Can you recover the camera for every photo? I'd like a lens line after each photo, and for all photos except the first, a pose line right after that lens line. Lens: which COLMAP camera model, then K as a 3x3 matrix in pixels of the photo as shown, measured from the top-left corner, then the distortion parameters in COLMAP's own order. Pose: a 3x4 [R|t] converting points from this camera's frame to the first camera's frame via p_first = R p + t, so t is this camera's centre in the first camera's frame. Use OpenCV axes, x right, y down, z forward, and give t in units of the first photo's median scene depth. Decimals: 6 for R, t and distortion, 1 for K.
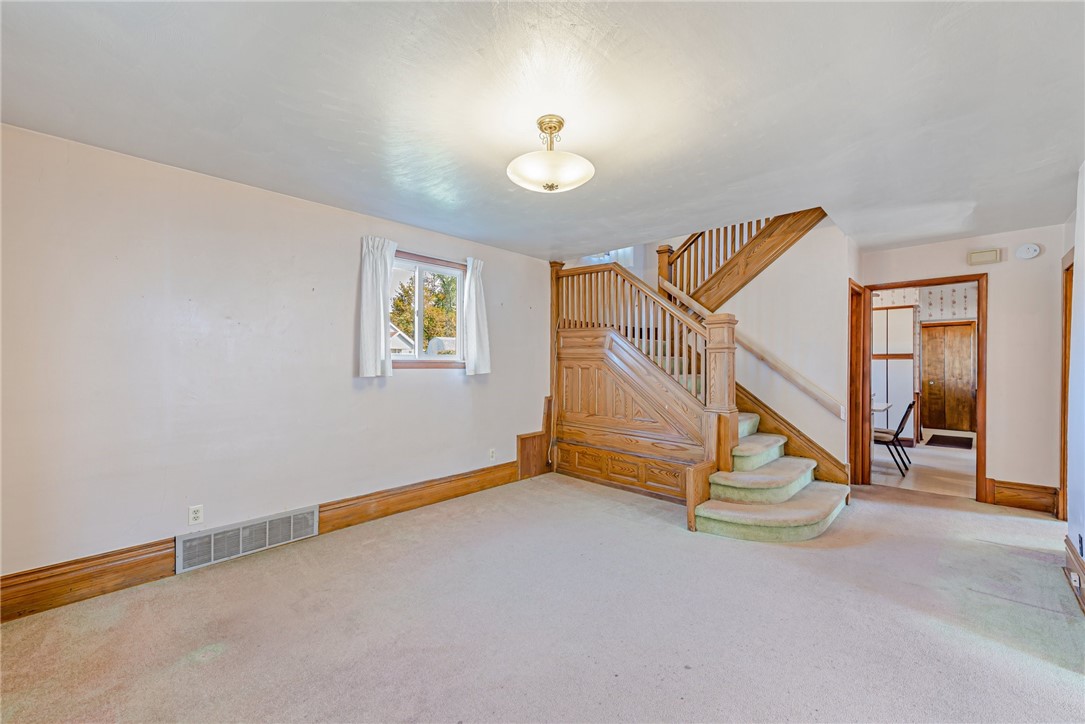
lens RADIAL K [[425.5, 0, 545.0], [0, 425.5, 363.6], [0, 0, 1]] dist [0.012651, -0.002216]
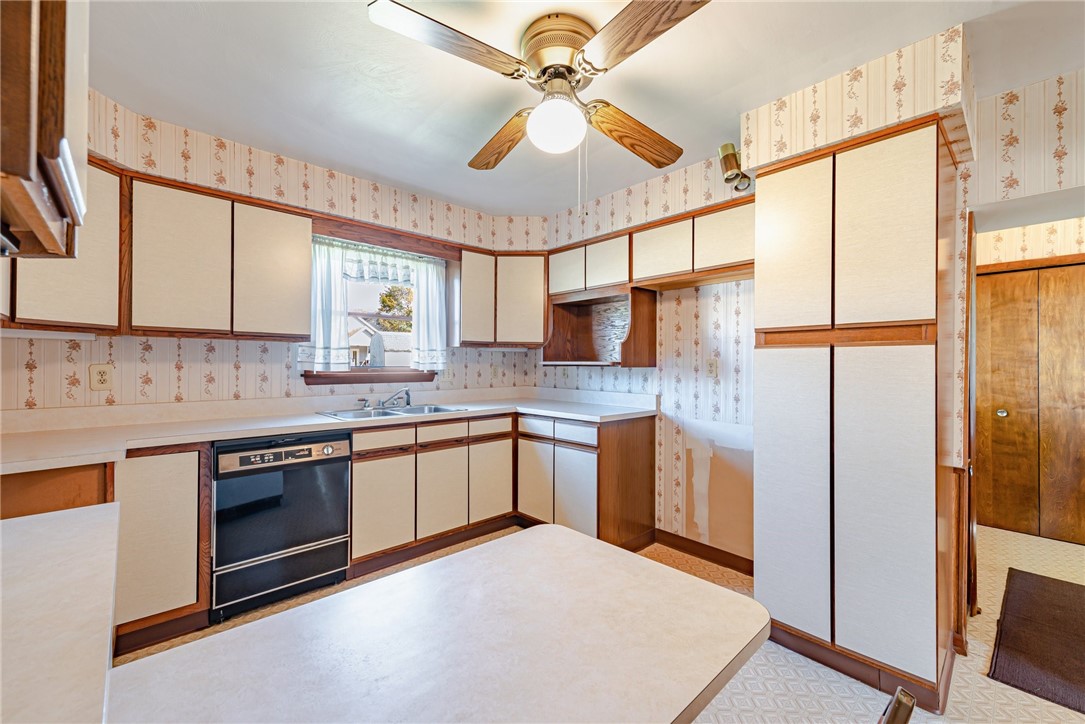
lens RADIAL K [[425.5, 0, 541.2], [0, 425.5, 363.4], [0, 0, 1]] dist [0.012651, -0.002216]
pose [[0.997453, 0.007071, -0.070979, 0.519543], [-0.007159, 0.999974, -0.000988, 0.001655], [0.070970, 0.001494, 0.997477, 0.590693]]
